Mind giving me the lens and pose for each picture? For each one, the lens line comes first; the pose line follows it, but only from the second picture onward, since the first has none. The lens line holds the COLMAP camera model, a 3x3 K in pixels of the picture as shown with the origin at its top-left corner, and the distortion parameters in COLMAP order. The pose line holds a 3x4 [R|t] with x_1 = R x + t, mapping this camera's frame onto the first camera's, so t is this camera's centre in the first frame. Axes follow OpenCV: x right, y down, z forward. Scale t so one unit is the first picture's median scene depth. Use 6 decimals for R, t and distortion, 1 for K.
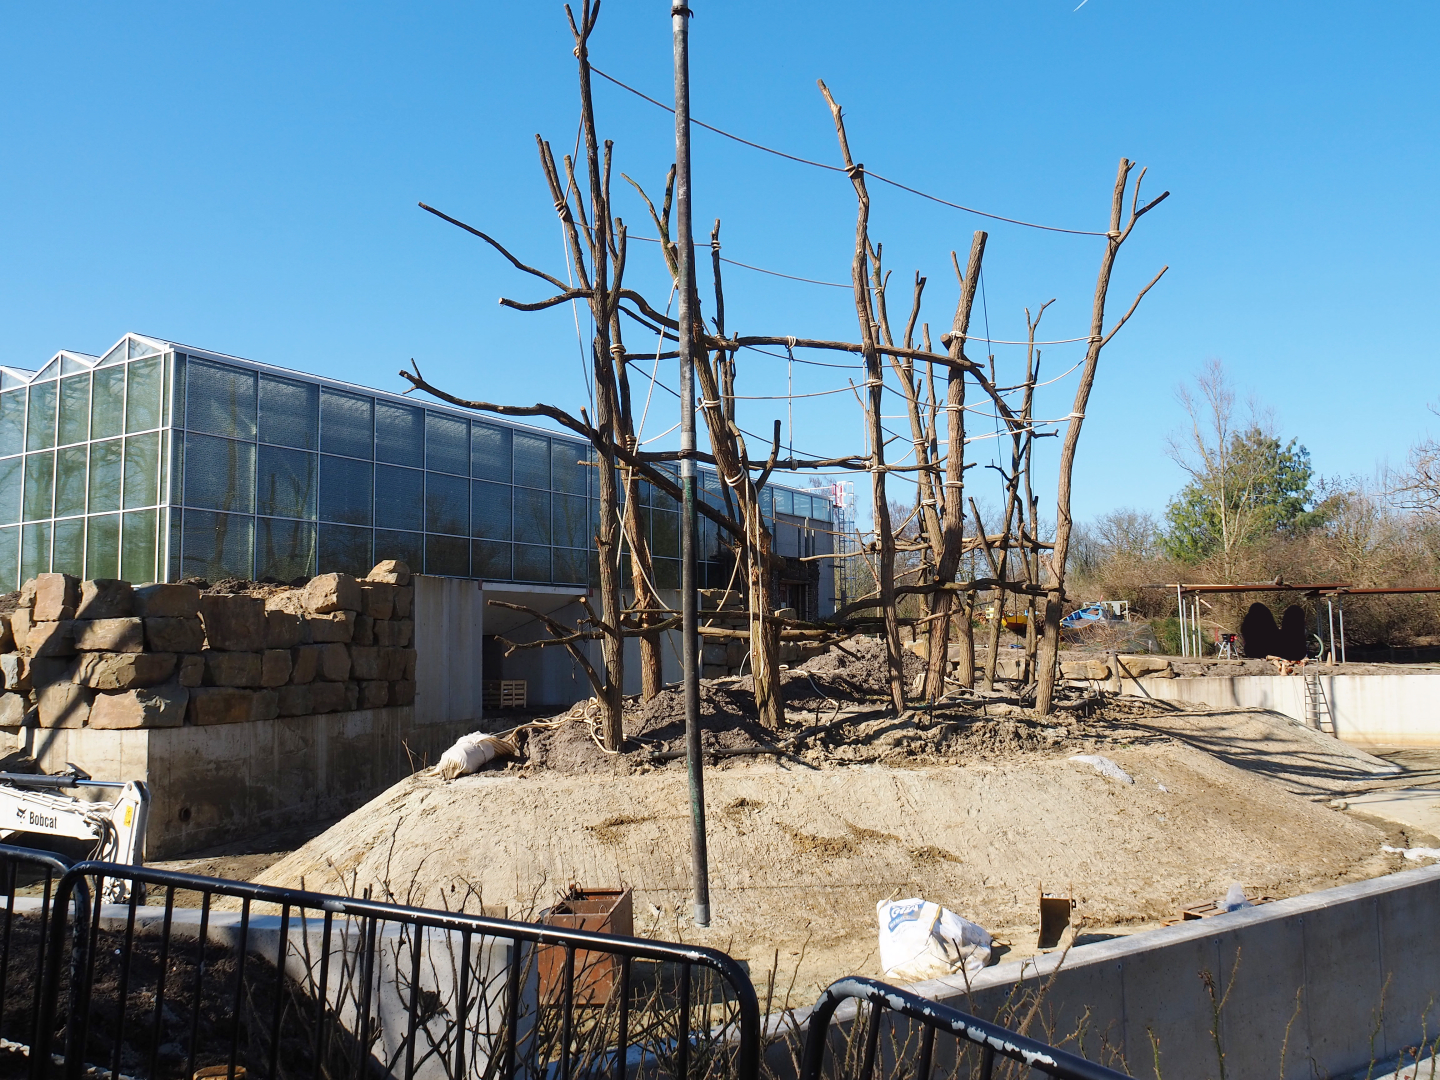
lens RADIAL K [[1217.0, 0, 720.0], [0, 1217.0, 533.1], [0, 0, 1]] dist [-0.053102, -0.000841]
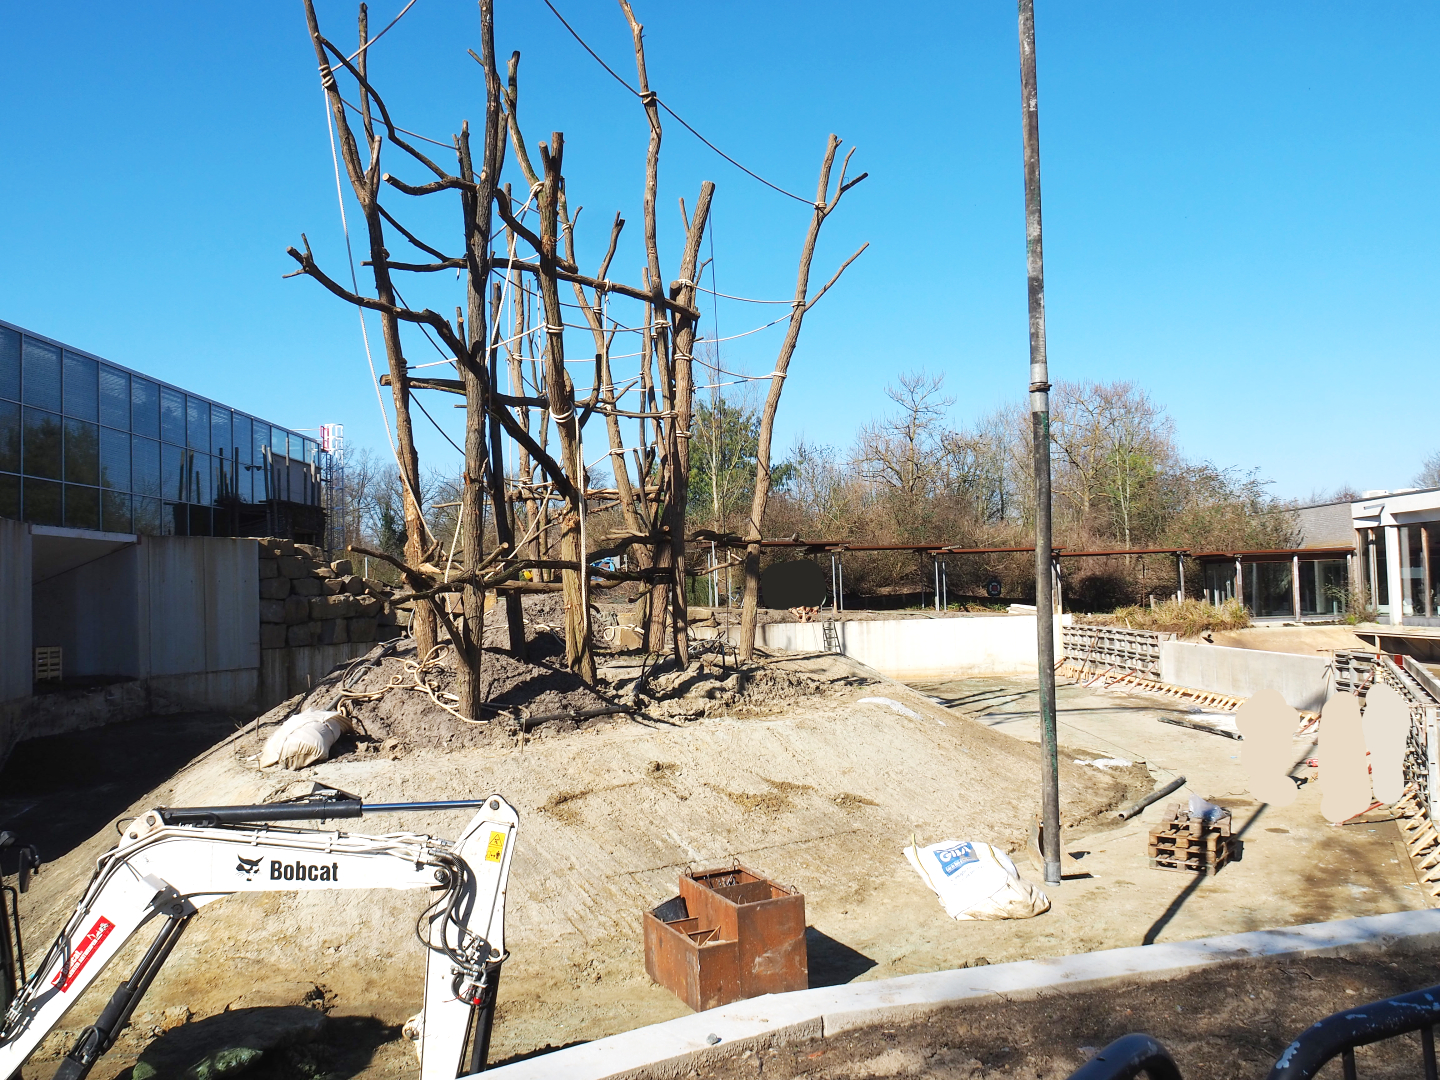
lens RADIAL K [[1217.0, 0, 719.5], [0, 1217.0, 536.2], [0, 0, 1]] dist [-0.053102, -0.000841]
pose [[0.851351, 0.013926, 0.524412, -0.298413], [-0.034869, 0.998939, 0.030080, 0.011940], [-0.523437, -0.043895, 0.850933, 0.134373]]
